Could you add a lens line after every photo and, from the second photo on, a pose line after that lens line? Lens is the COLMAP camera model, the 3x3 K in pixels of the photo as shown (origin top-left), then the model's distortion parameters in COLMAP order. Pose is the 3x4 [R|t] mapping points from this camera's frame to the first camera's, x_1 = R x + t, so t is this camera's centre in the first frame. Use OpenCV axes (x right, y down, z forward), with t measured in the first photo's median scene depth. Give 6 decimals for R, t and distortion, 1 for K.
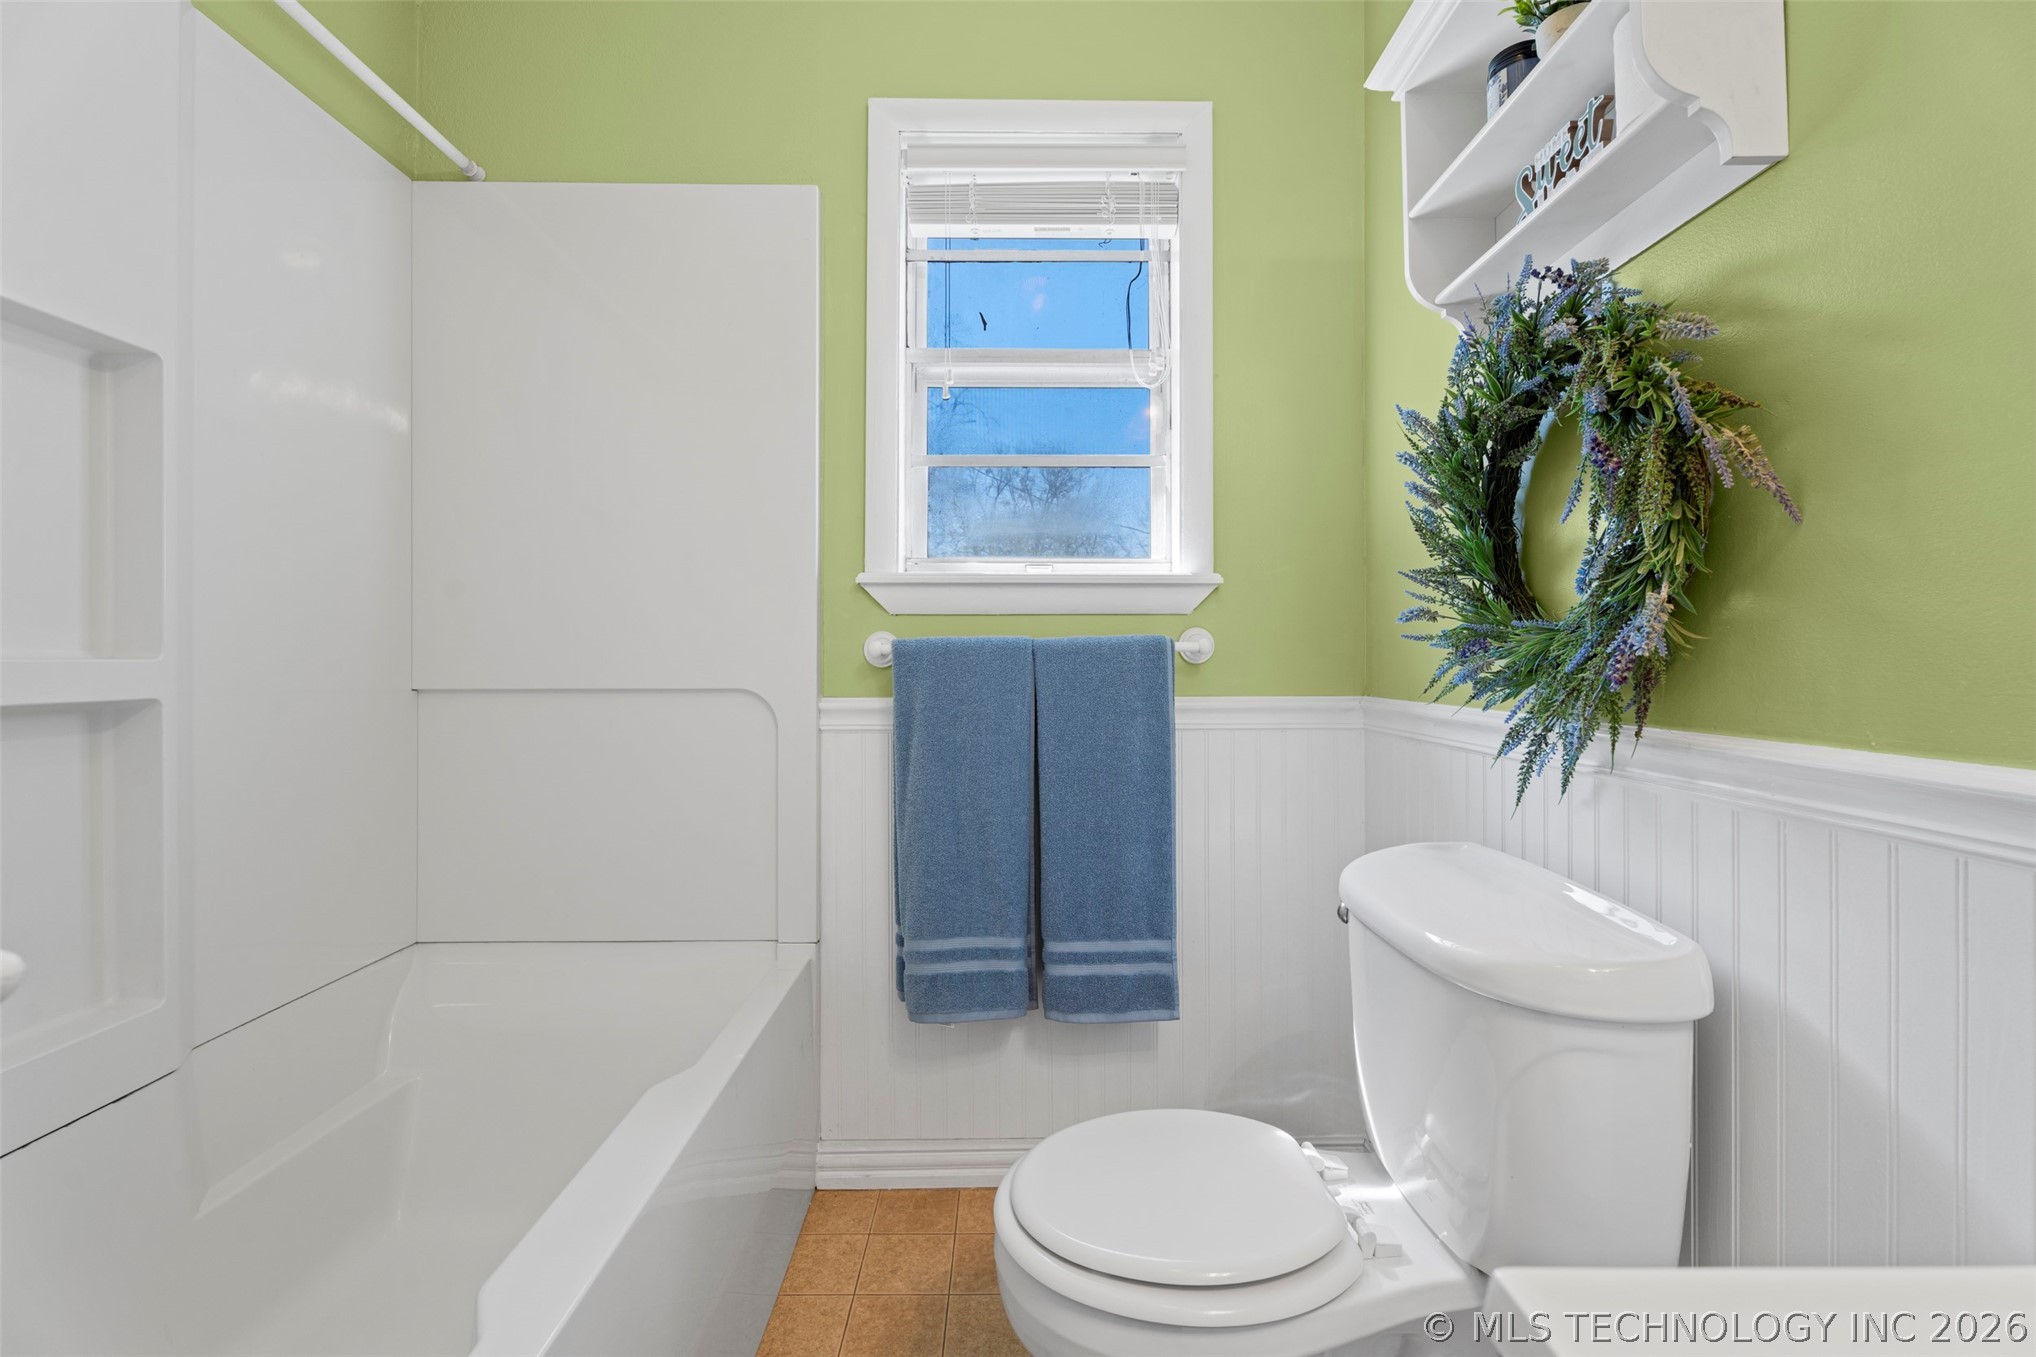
lens RADIAL K [[903.5, 0, 1023.2], [0, 903.5, 670.7], [0, 0, 1]] dist [-0.000011, 0.000664]
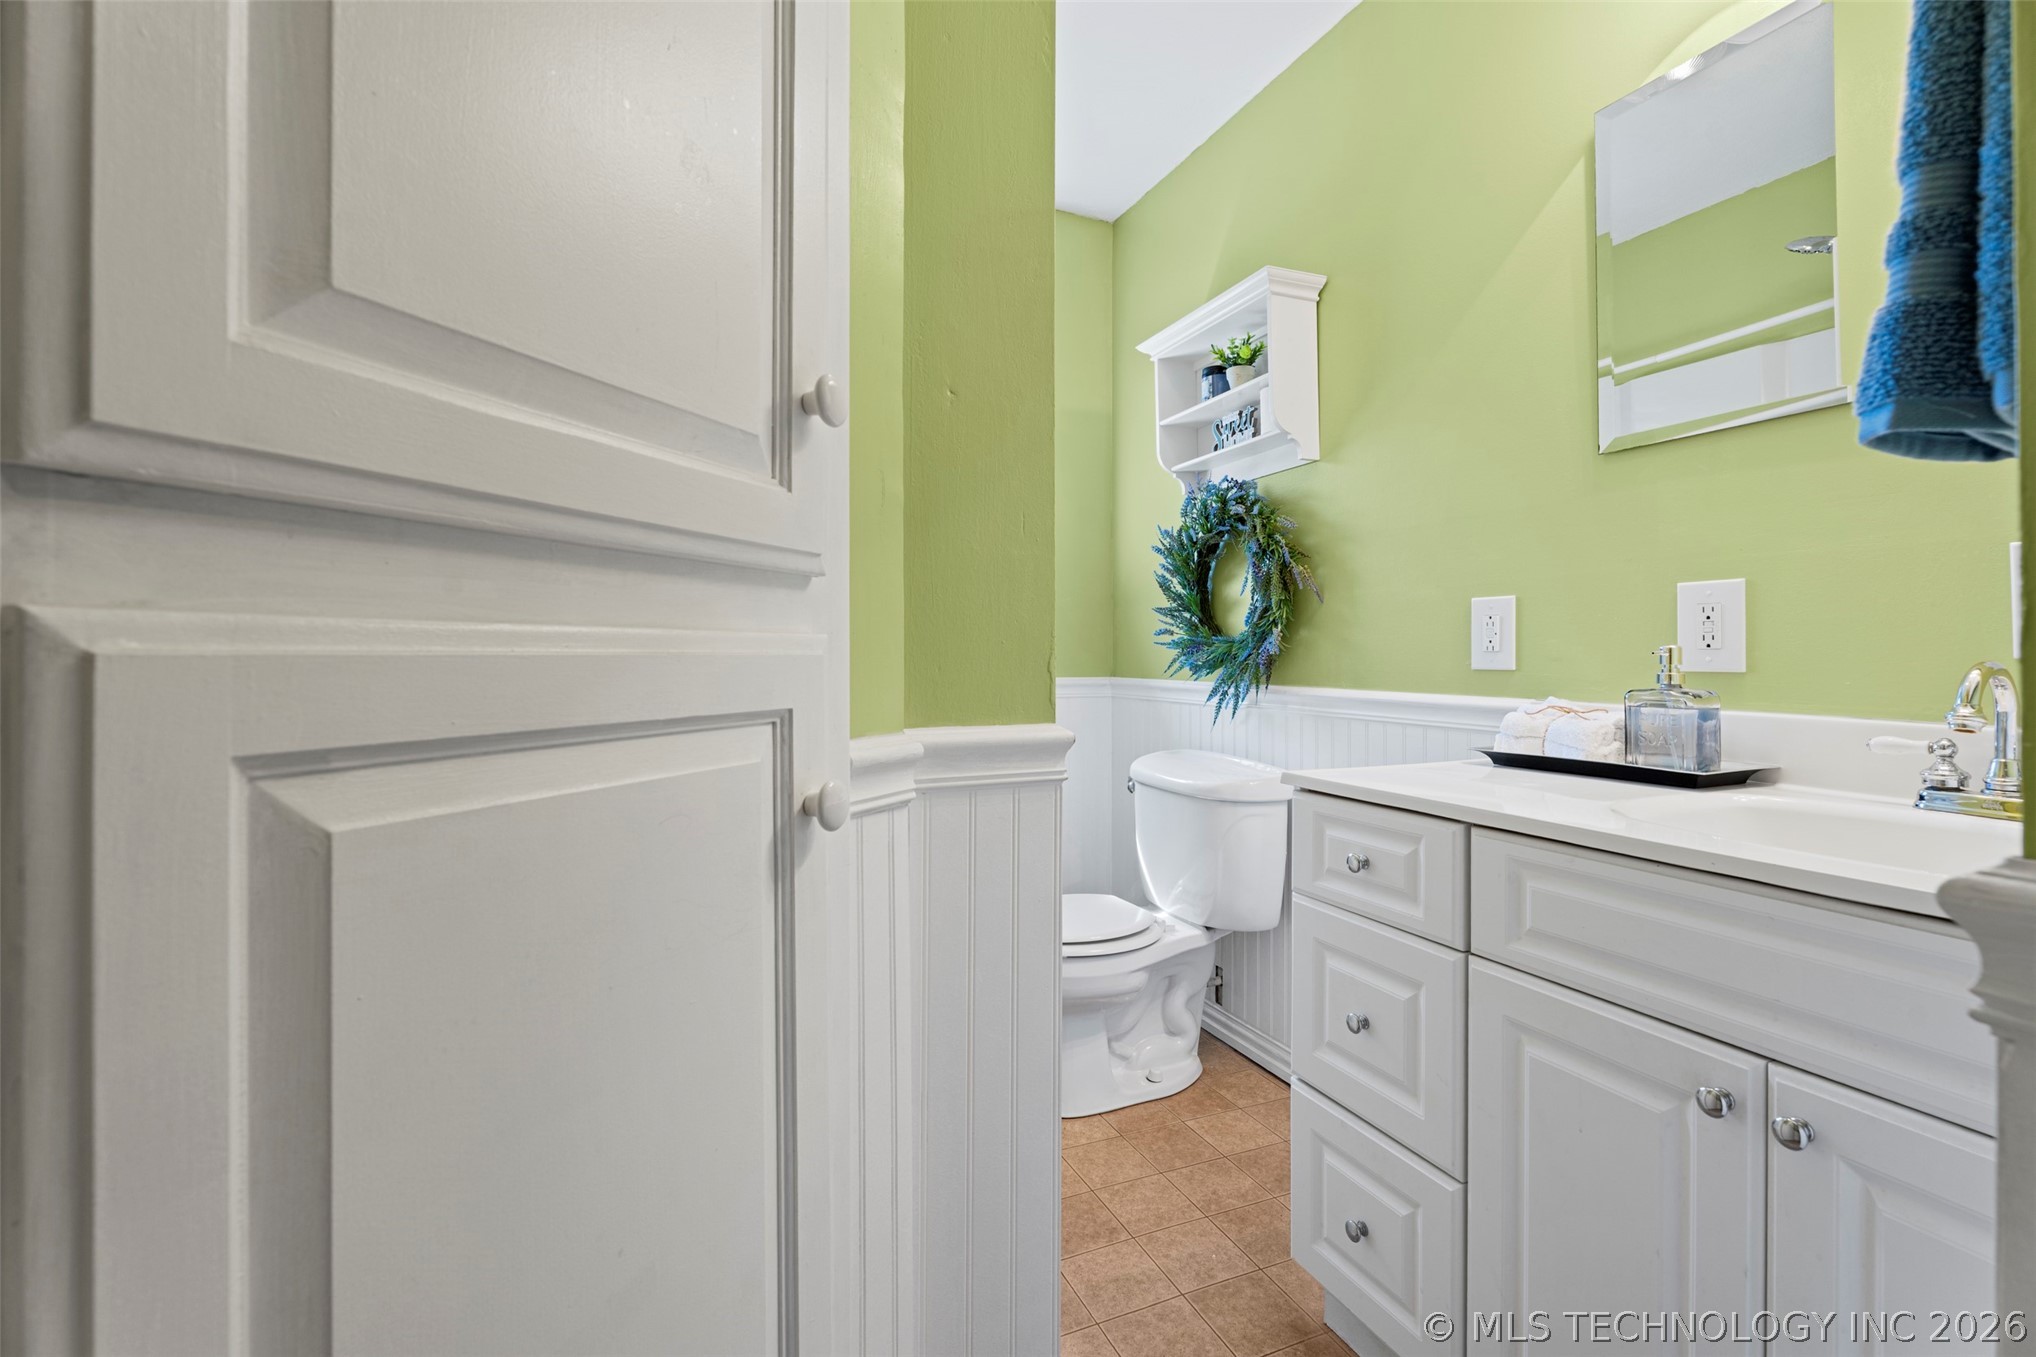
lens RADIAL K [[903.5, 0, 1017.1], [0, 903.5, 667.2], [0, 0, 1]] dist [-0.000011, 0.000664]
pose [[0.924564, 0.002070, 0.381022, -0.731454], [-0.002225, 0.999998, -0.000034, 0.017762], [-0.381021, -0.000817, 0.924566, -0.827492]]
